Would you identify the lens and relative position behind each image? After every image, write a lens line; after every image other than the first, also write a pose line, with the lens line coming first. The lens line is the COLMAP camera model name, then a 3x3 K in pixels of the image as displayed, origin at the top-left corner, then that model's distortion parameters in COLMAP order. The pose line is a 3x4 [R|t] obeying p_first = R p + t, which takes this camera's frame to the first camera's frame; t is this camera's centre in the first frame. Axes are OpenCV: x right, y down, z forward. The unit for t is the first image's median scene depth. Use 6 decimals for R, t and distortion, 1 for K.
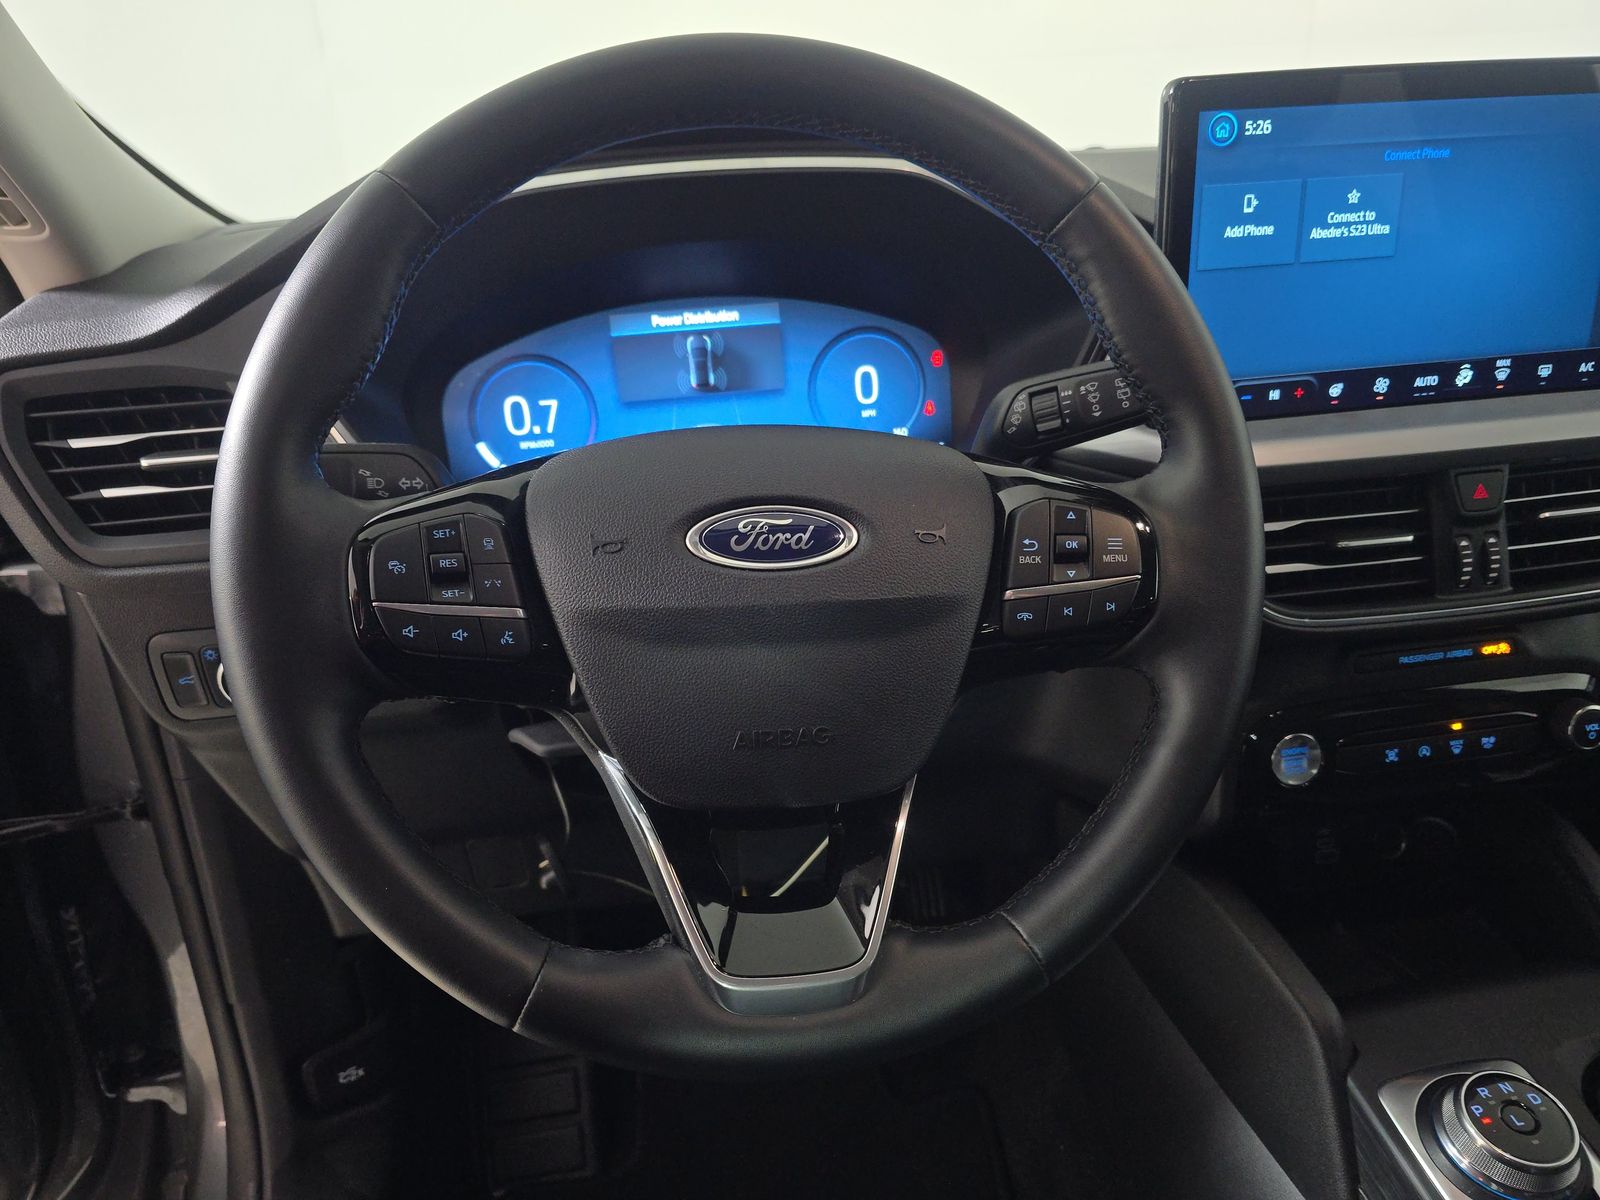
lens RADIAL K [[1080.2, 0, 788.8], [0, 1080.2, 616.6], [0, 0, 1]] dist [0.047176, -0.042673]
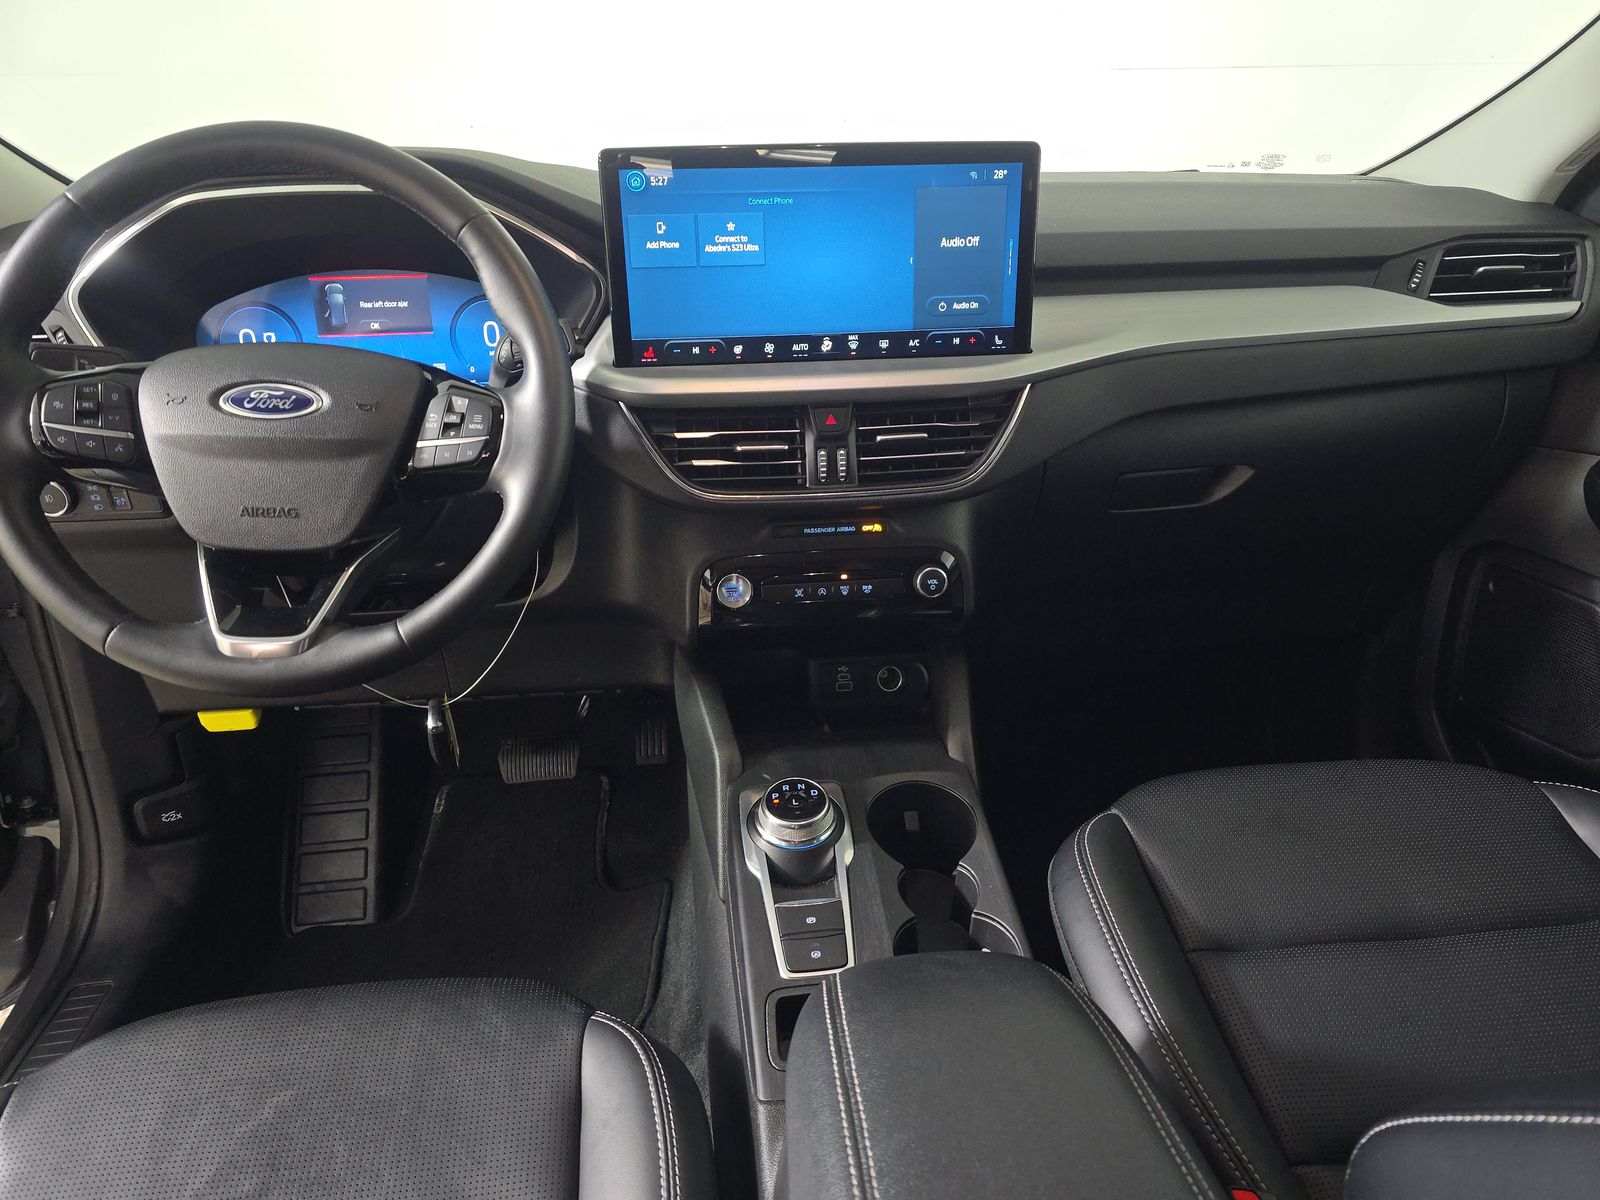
lens RADIAL K [[1080.2, 0, 820.6], [0, 1080.2, 632.0], [0, 0, 1]] dist [0.047176, -0.042673]
pose [[0.998565, 0.050690, -0.017286, 0.644033], [-0.050176, 0.998320, 0.028975, 0.143606], [0.018726, -0.028066, 0.999431, -0.555471]]
